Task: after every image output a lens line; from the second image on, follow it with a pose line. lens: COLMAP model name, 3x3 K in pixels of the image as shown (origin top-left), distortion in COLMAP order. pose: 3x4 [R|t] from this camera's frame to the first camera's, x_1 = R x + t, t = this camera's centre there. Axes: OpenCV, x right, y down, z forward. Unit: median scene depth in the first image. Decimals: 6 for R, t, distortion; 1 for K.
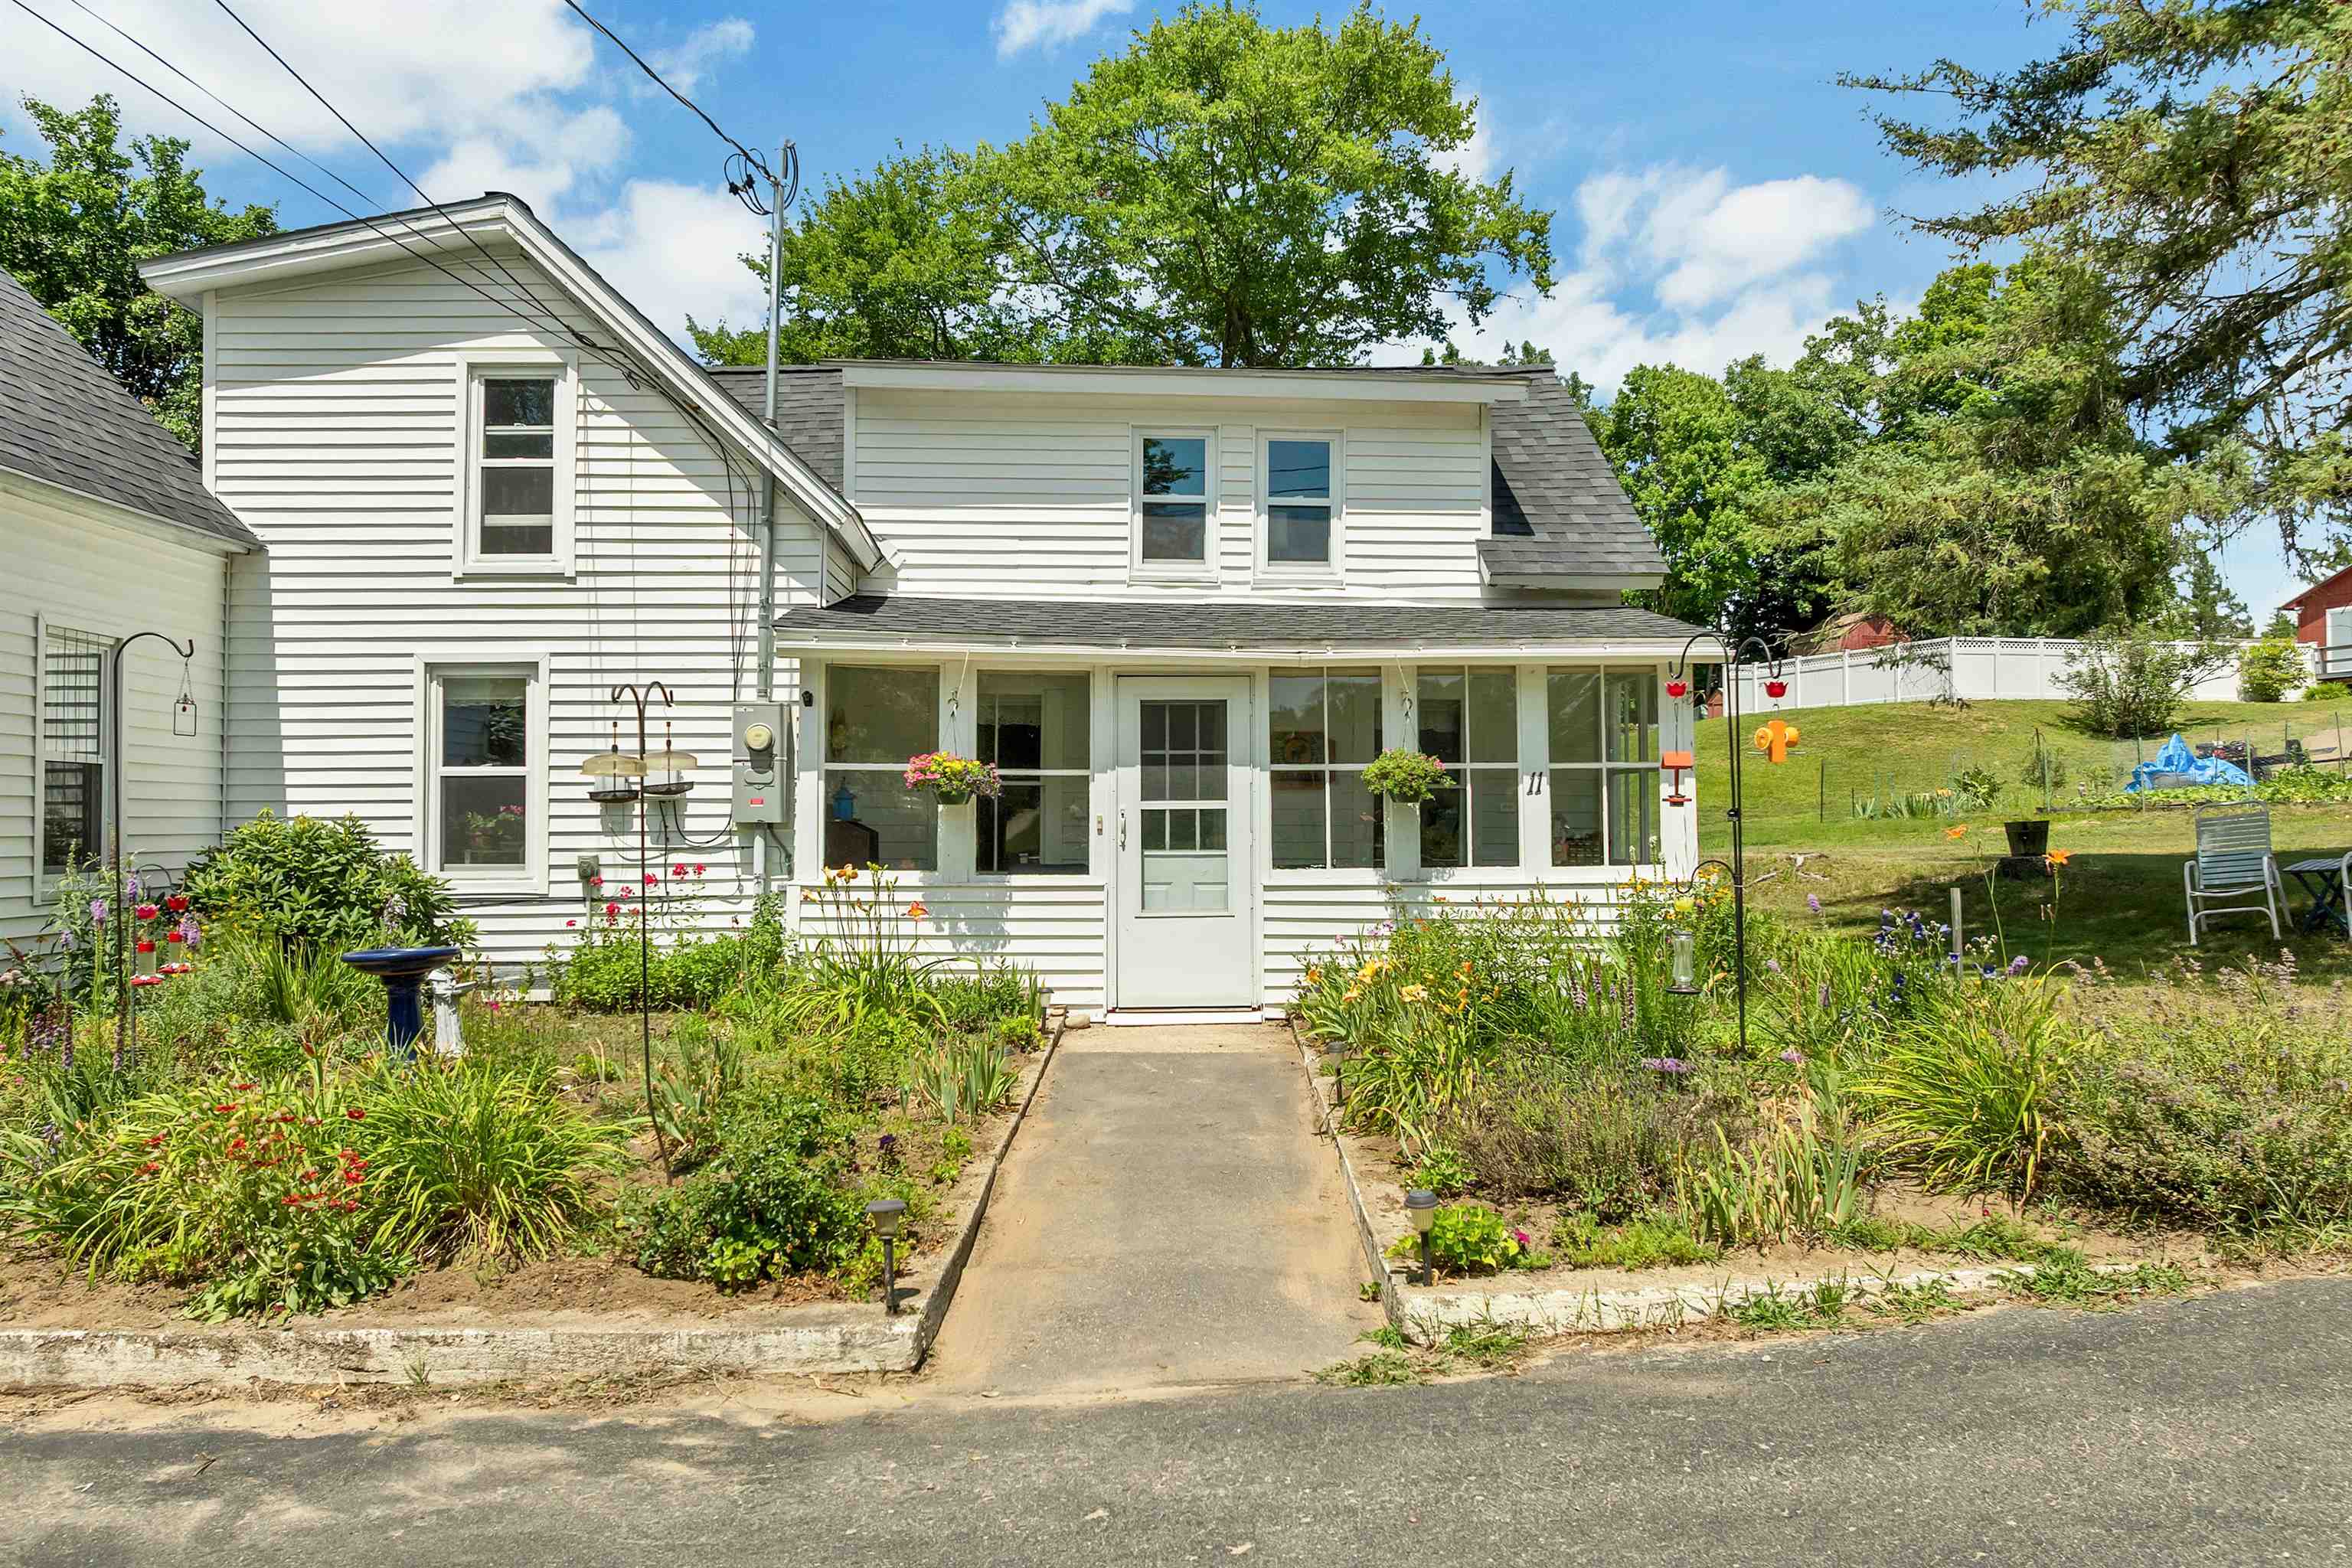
lens RADIAL K [[1719.7, 0, 1183.1], [0, 1719.7, 777.8], [0, 0, 1]] dist [-0.014230, -0.029115]
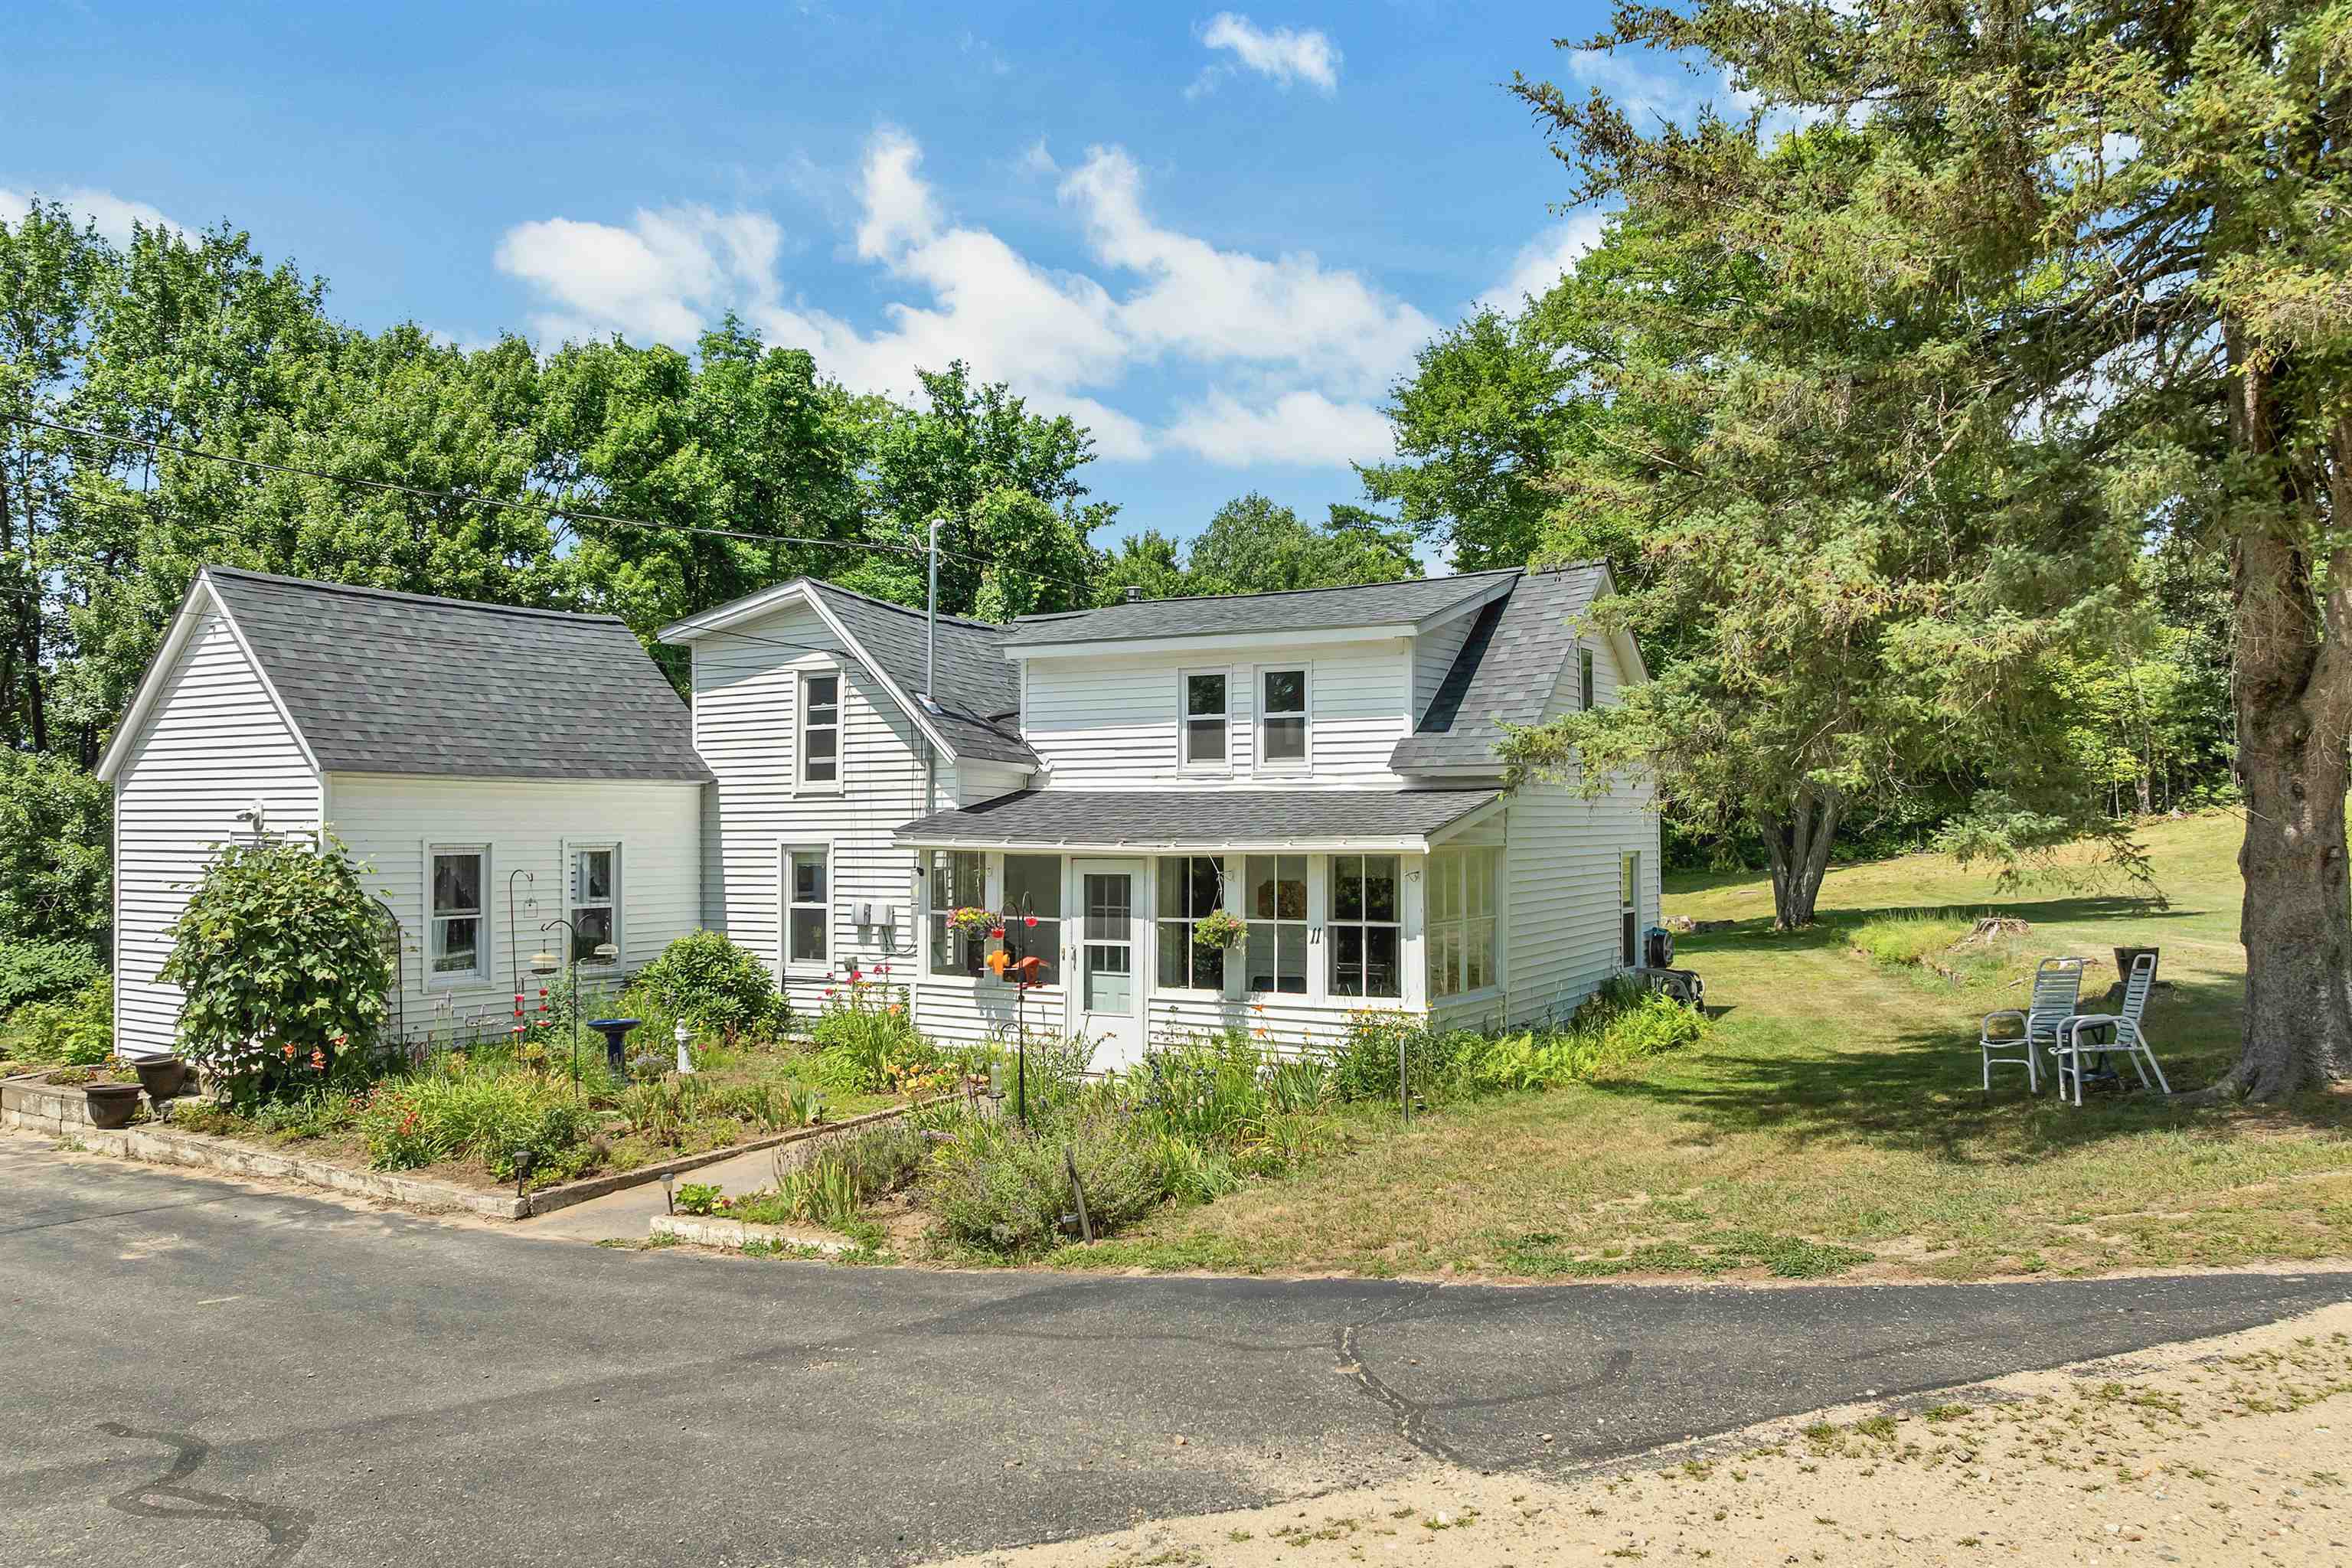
lens RADIAL K [[1708.1, 0, 1174.9], [0, 1708.1, 816.6], [0, 0, 1]] dist [-0.023080, -0.002193]
pose [[0.821622, -0.004131, -0.570018, 0.898300], [0.016694, 0.999719, 0.016817, -0.118843], [0.569789, -0.023333, 0.821460, -0.213725]]
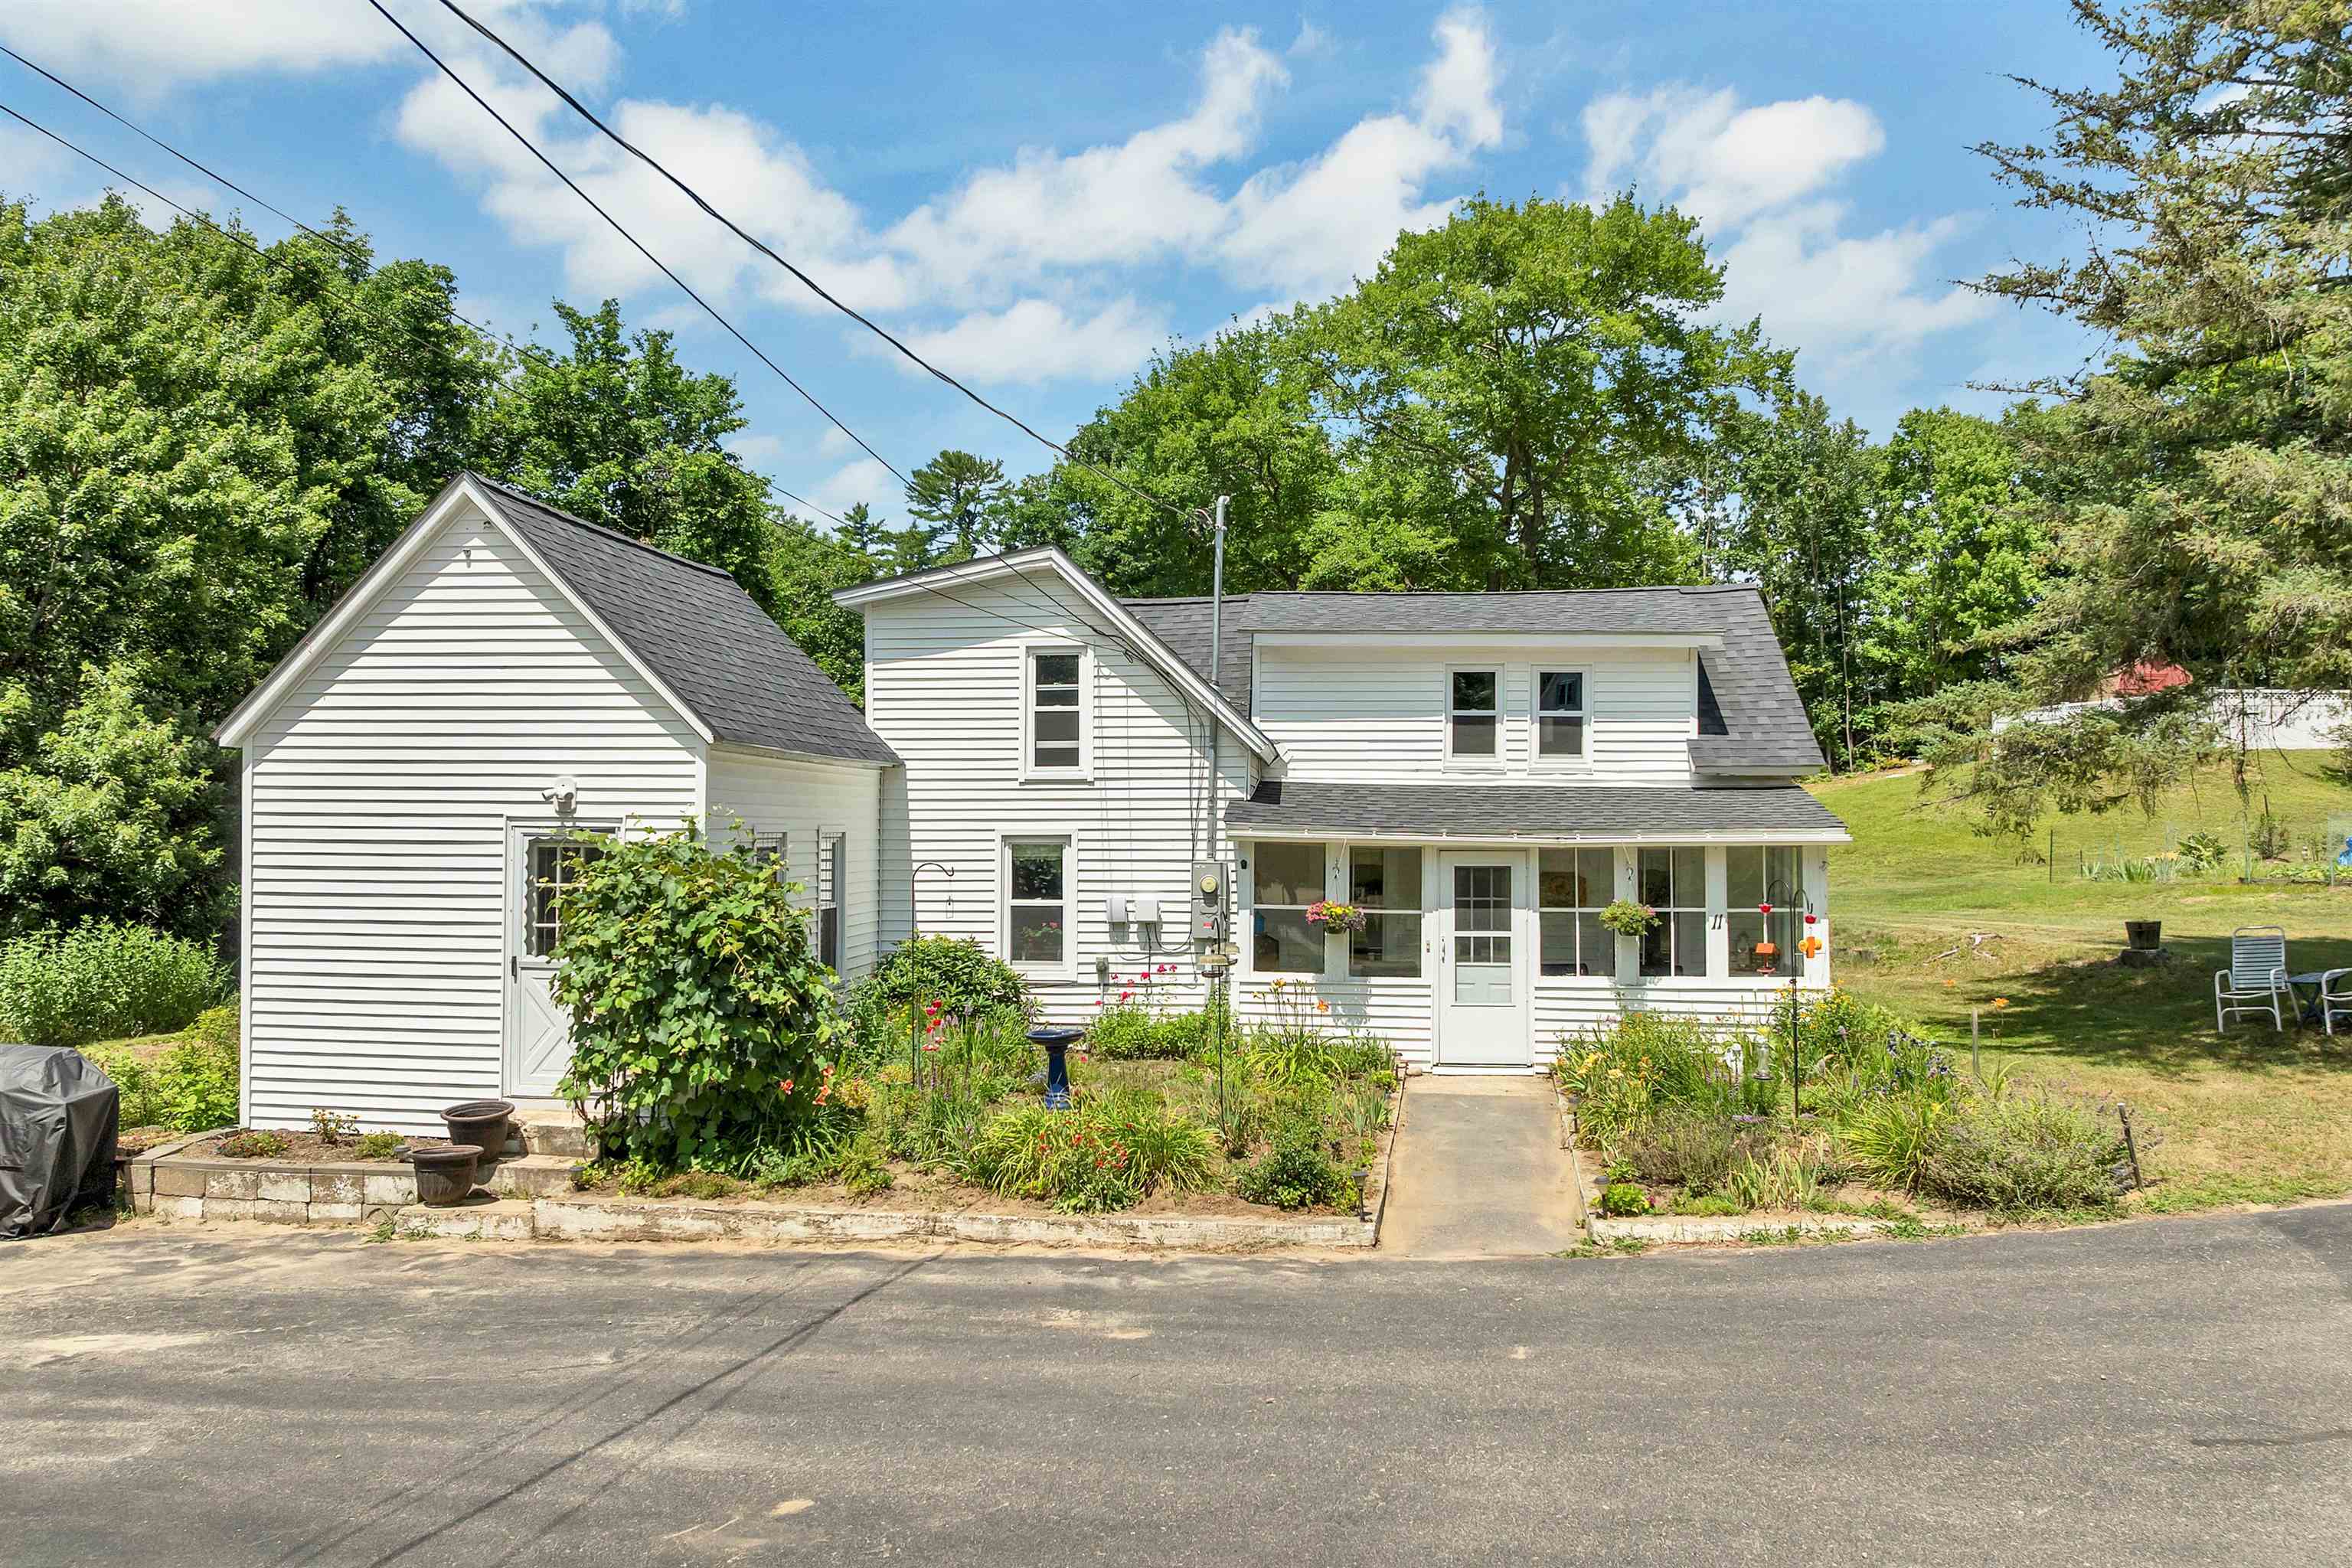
lens RADIAL K [[1719.7, 0, 1183.1], [0, 1719.7, 777.8], [0, 0, 1]] dist [-0.014230, -0.029115]
pose [[0.987017, 0.000688, -0.160616, -0.017135], [-0.000923, 0.999999, -0.001392, -0.119573], [0.160614, 0.001522, 0.987016, -0.563904]]
